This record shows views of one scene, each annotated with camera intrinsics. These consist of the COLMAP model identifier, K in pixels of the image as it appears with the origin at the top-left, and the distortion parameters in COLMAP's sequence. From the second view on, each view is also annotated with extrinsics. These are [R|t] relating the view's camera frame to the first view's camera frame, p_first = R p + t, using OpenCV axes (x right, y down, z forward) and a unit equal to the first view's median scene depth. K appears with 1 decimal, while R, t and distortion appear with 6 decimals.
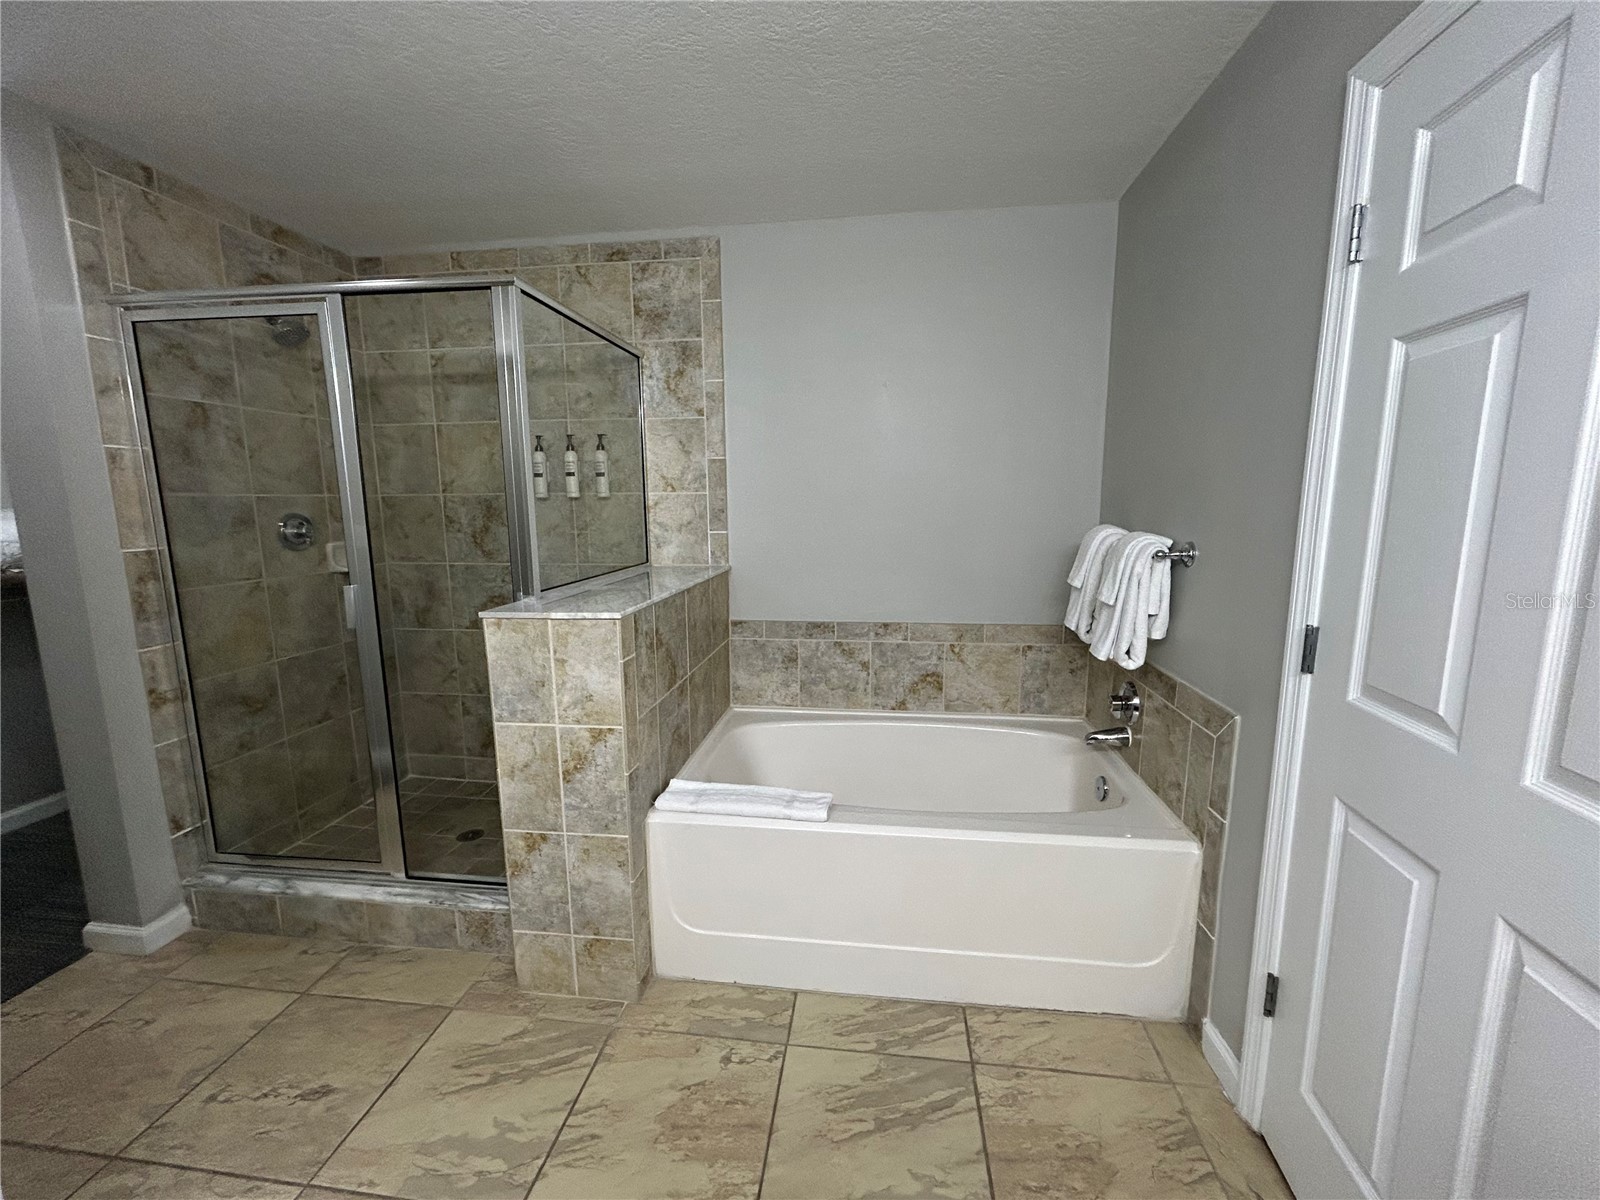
lens RADIAL K [[646.4, 0, 798.1], [0, 646.4, 597.8], [0, 0, 1]] dist [0.002072, -0.002137]
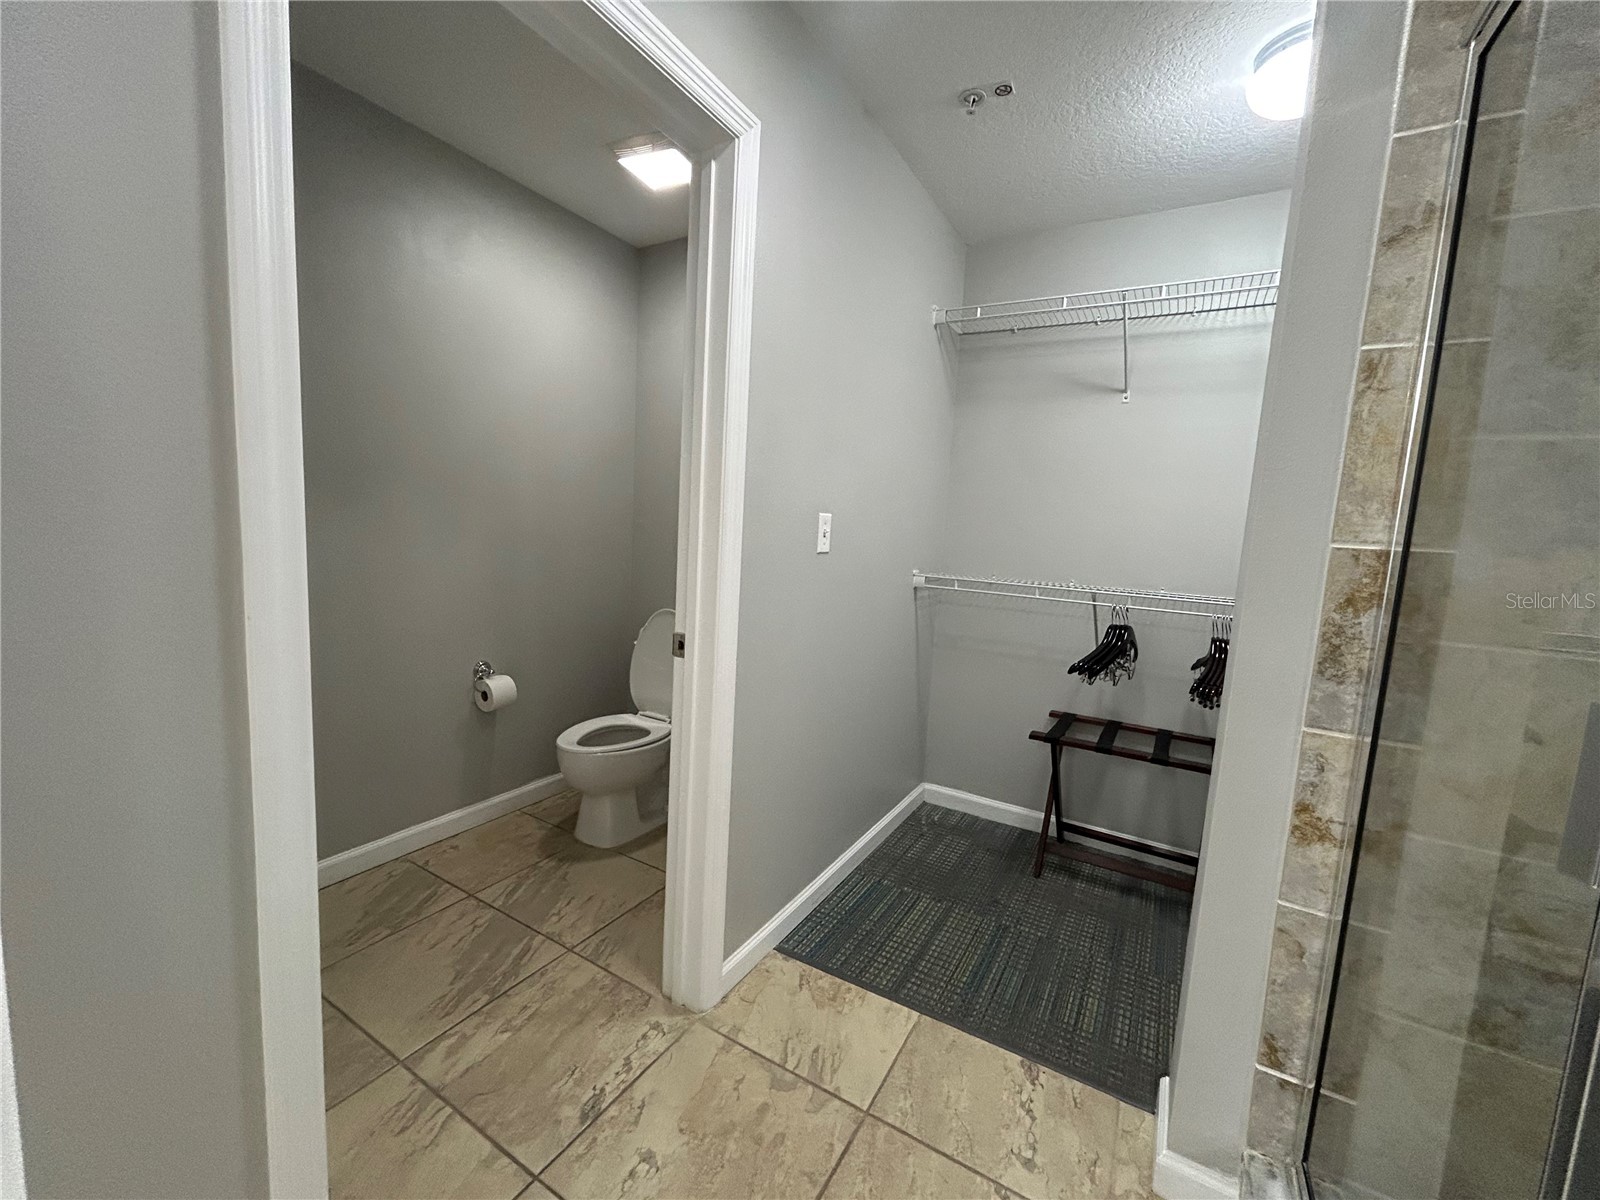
lens RADIAL K [[646.4, 0, 800.7], [0, 646.4, 596.4], [0, 0, 1]] dist [0.002072, -0.002137]
pose [[-0.388623, 0.090412, -0.916950, -0.371125], [-0.195262, 0.964490, 0.177855, -0.039570], [0.900469, 0.248164, -0.357169, 0.793888]]
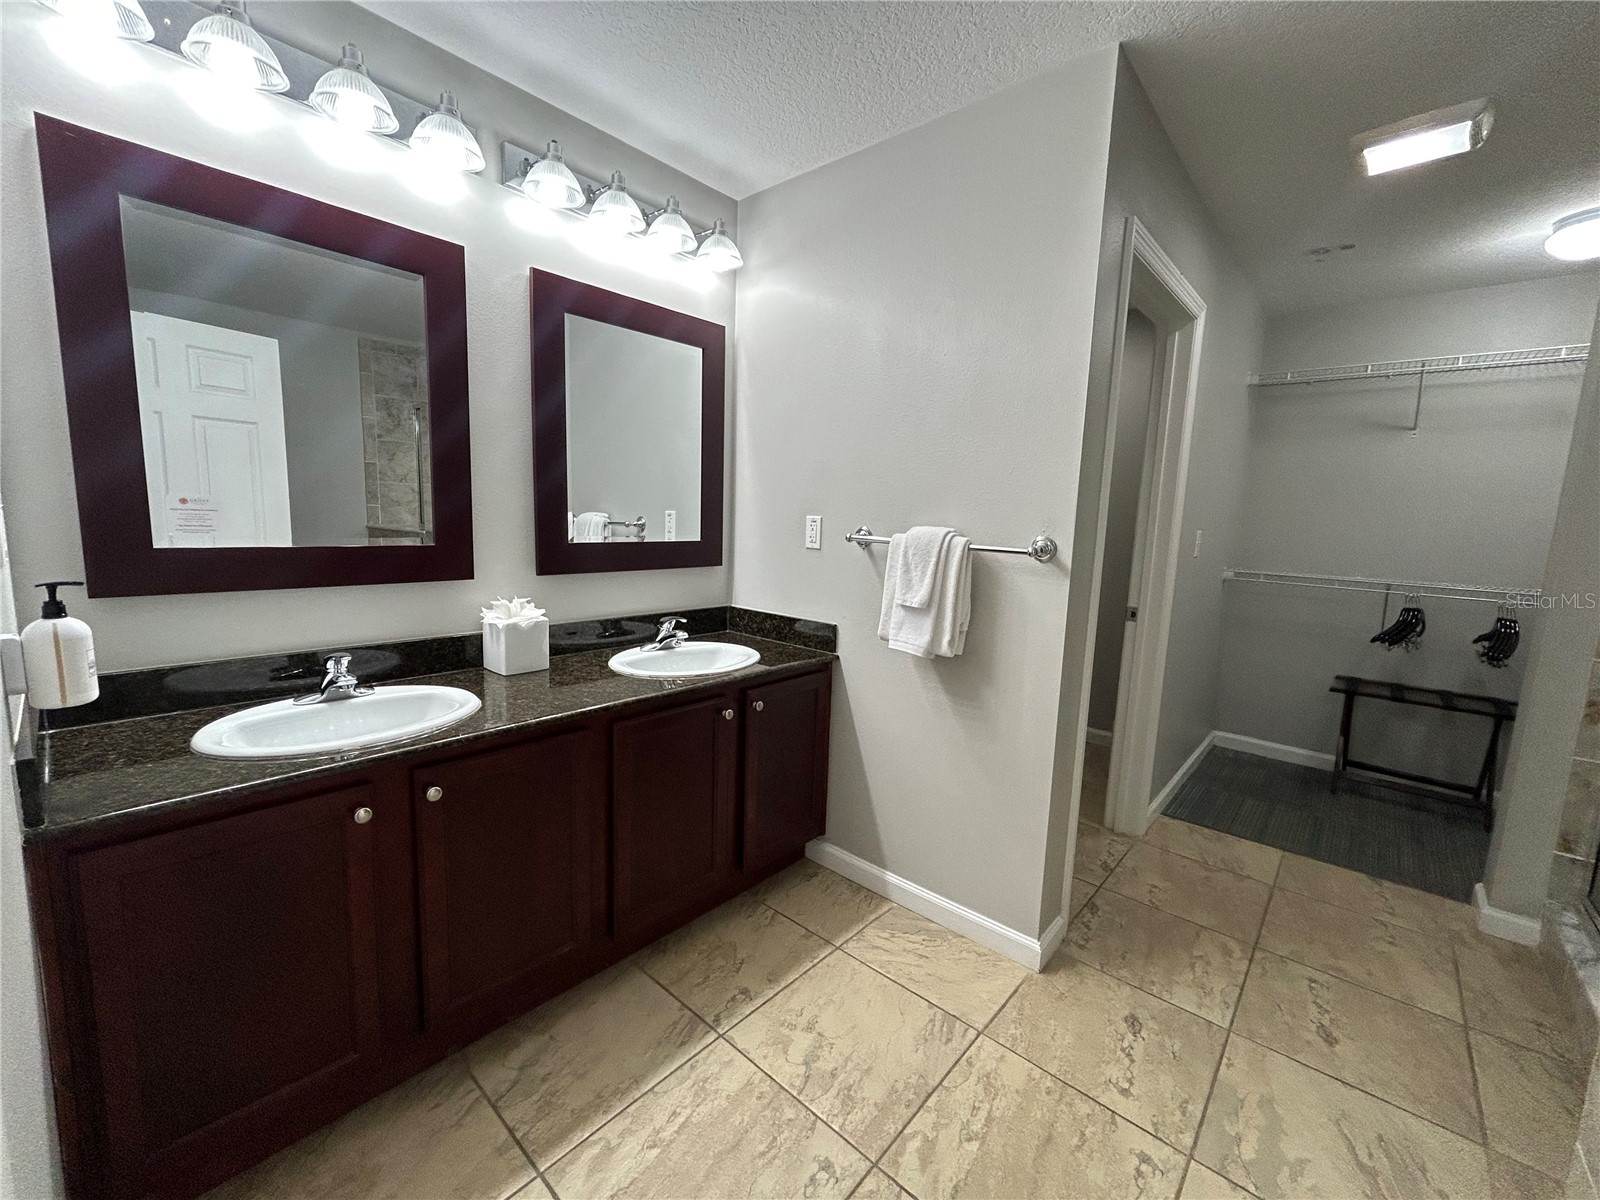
lens RADIAL K [[646.4, 0, 797.4], [0, 646.4, 597.4], [0, 0, 1]] dist [0.002072, -0.002137]
pose [[-0.561277, 0.101157, -0.821423, 0.452434], [-0.160679, 0.960299, 0.228051, -0.037326], [0.811881, 0.259985, -0.522740, 0.512978]]
